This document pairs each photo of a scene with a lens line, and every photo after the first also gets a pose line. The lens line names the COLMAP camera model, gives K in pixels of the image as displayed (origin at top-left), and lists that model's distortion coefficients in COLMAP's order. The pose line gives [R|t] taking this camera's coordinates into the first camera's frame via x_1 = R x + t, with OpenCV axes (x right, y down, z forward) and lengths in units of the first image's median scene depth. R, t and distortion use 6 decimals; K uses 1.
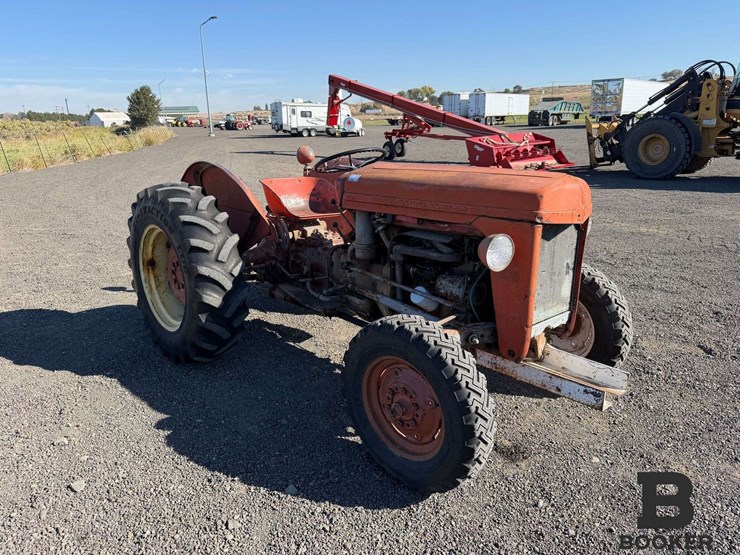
lens RADIAL K [[525.6, 0, 370.6], [0, 525.6, 279.5], [0, 0, 1]] dist [0.038919, -0.054809]
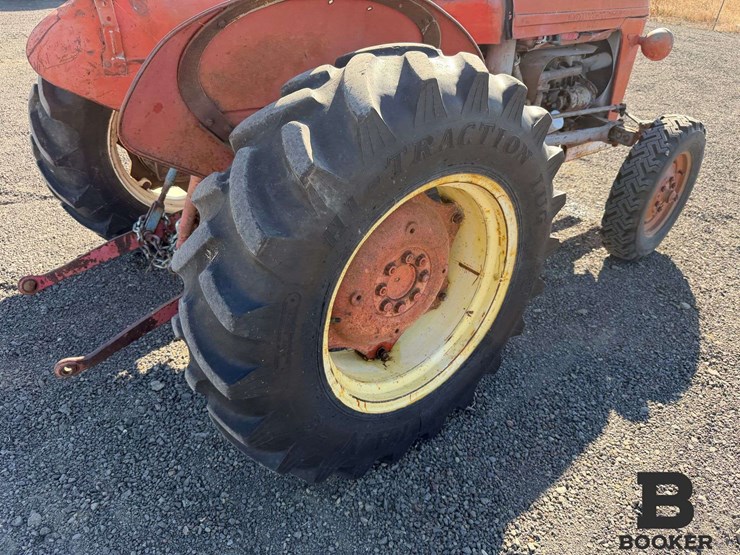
lens RADIAL K [[525.6, 0, 368.6], [0, 525.6, 275.2], [0, 0, 1]] dist [0.038919, -0.054809]
pose [[0.064103, -0.512669, 0.856190, -0.668111], [0.228907, 0.842633, 0.487413, -0.207167], [-0.971335, 0.164743, 0.171368, 0.884267]]
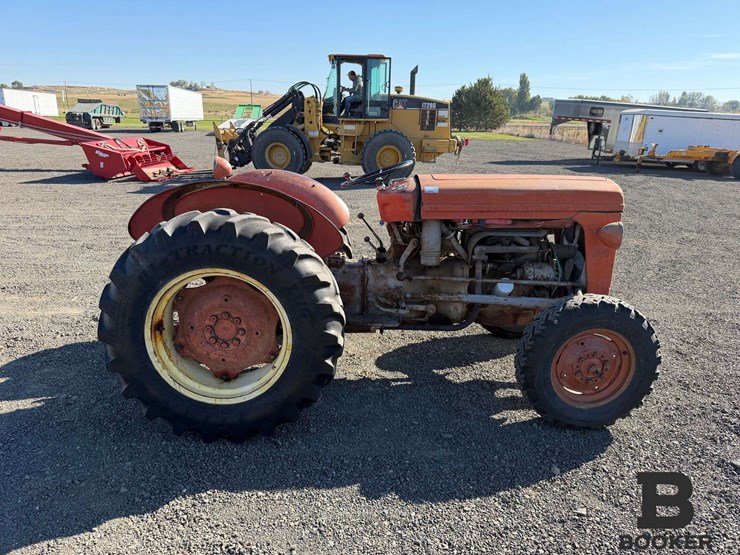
lens RADIAL K [[525.6, 0, 367.9], [0, 525.6, 282.0], [0, 0, 1]] dist [0.038919, -0.054809]
pose [[0.675709, -0.175877, 0.715880, -0.698774], [0.178338, 0.981276, 0.072748, -0.086934], [-0.715271, 0.078512, 0.694423, 0.294804]]
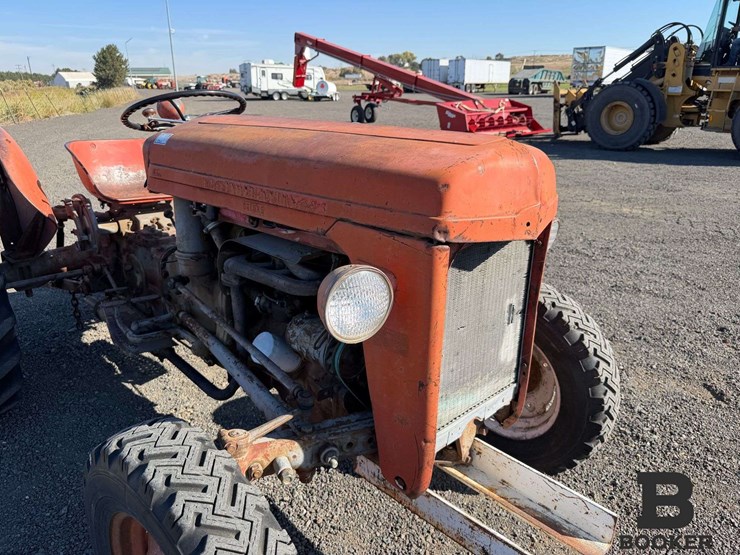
lens RADIAL K [[525.6, 0, 375.8], [0, 525.6, 274.2], [0, 0, 1]] dist [0.038919, -0.054809]
pose [[0.998890, 0.004522, 0.046878, 0.138762], [-0.006777, 0.998821, 0.048068, -0.058399], [-0.046605, -0.048333, 0.997743, 0.310913]]
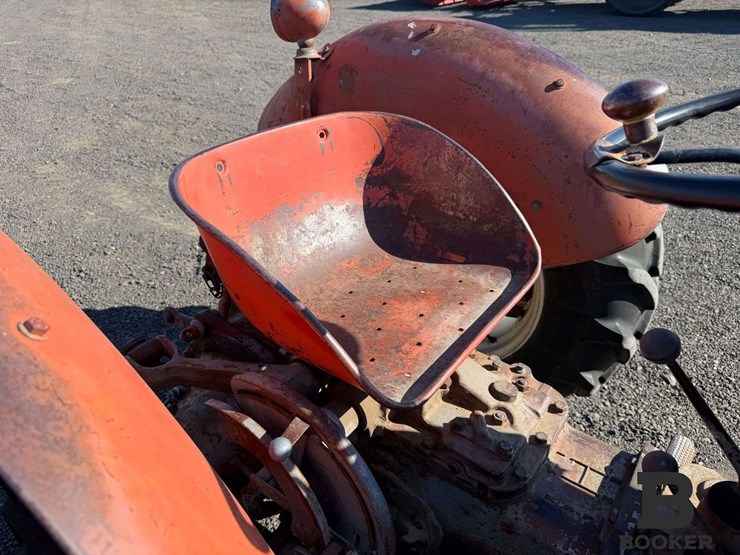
lens RADIAL K [[525.6, 0, 363.8], [0, 525.6, 280.7], [0, 0, 1]] dist [0.038919, -0.054809]
pose [[0.983841, -0.096080, 0.151080, -0.168360], [0.050052, 0.957767, 0.283155, -0.198539], [-0.171905, -0.271017, 0.947100, 0.776022]]
